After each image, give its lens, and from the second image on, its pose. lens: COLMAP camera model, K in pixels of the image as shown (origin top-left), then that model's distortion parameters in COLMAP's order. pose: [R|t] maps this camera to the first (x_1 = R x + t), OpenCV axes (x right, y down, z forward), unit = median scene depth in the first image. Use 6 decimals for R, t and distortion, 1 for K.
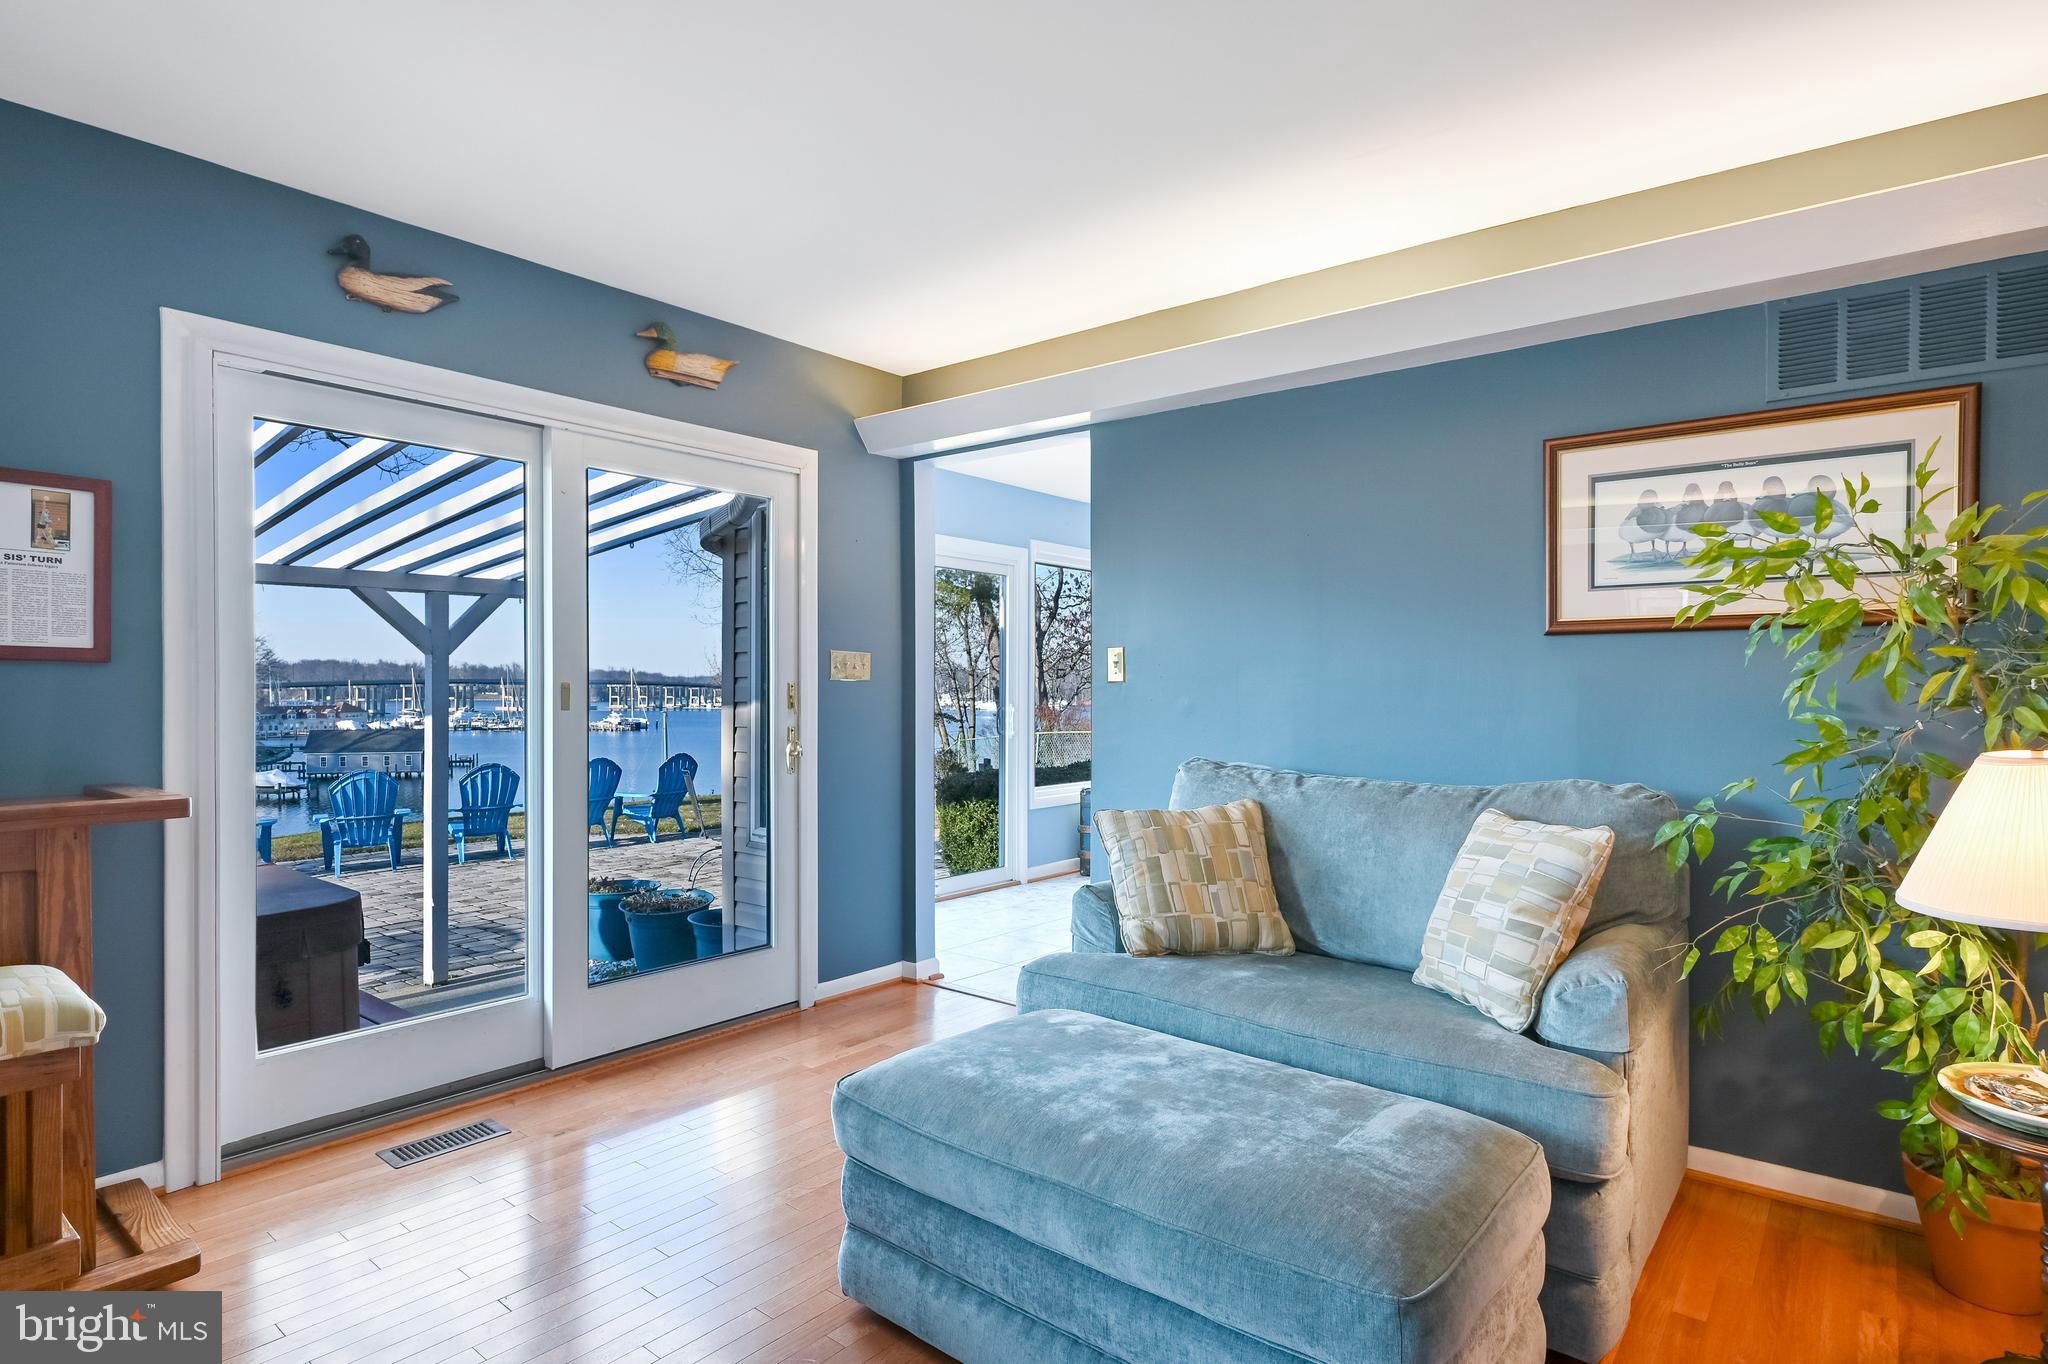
lens RADIAL K [[1067.7, 0, 1016.7], [0, 1067.7, 694.8], [0, 0, 1]] dist [0.001740, -0.000652]
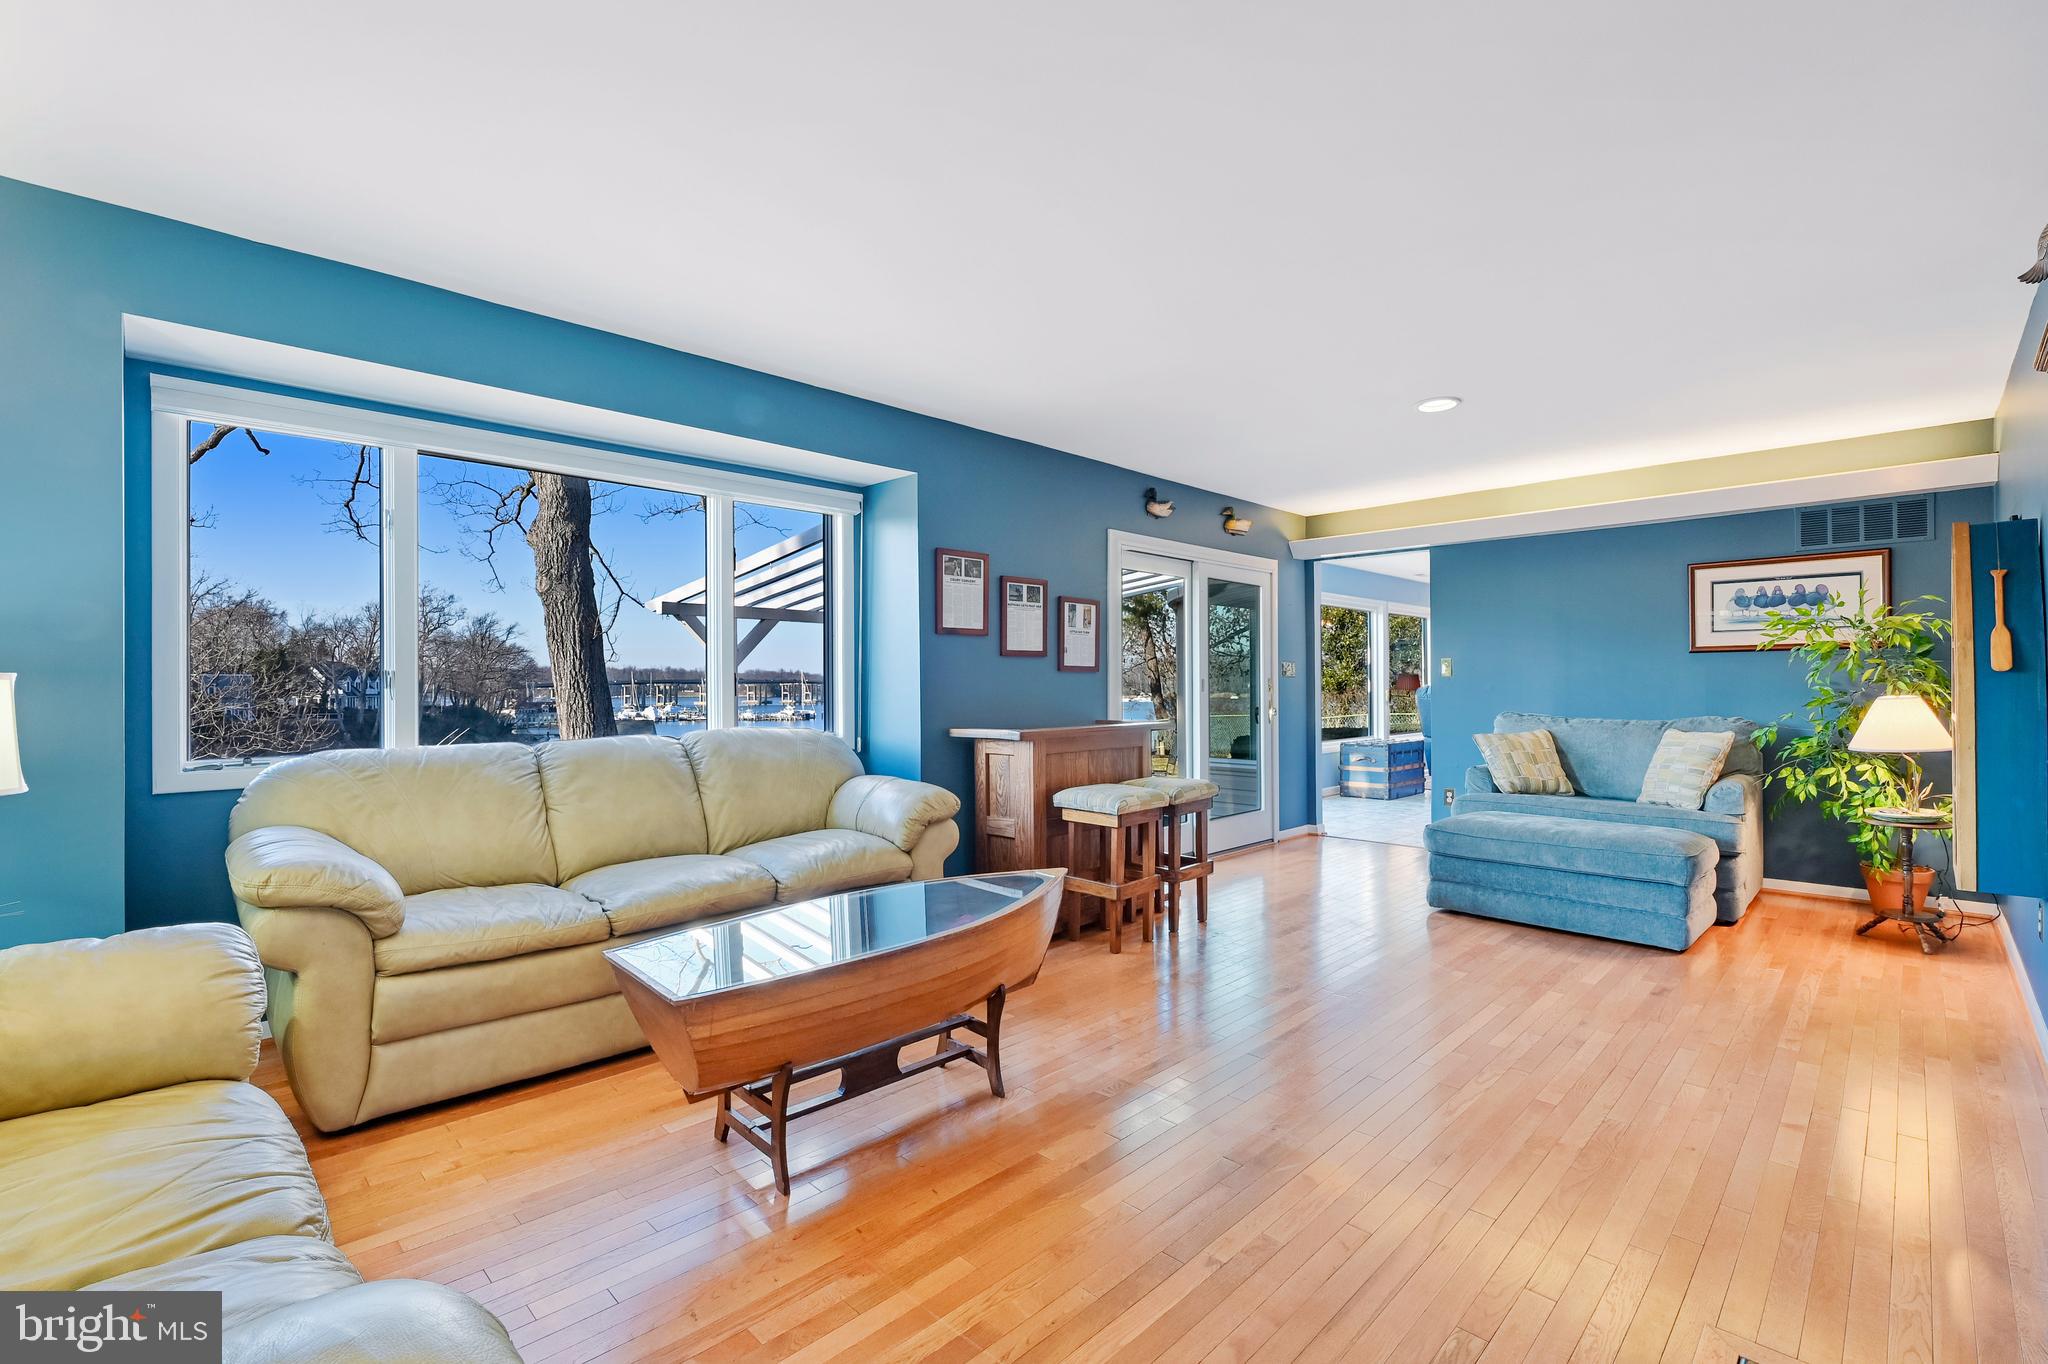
lens RADIAL K [[896.3, 0, 1024.0], [0, 896.3, 682.0], [0, 0, 1]] dist [-0.005285, 0.000645]
pose [[0.995140, -0.007802, -0.098156, -0.819215], [0.006958, 0.999936, -0.008941, 0.013941], [0.098219, 0.008214, 0.995131, -1.149717]]
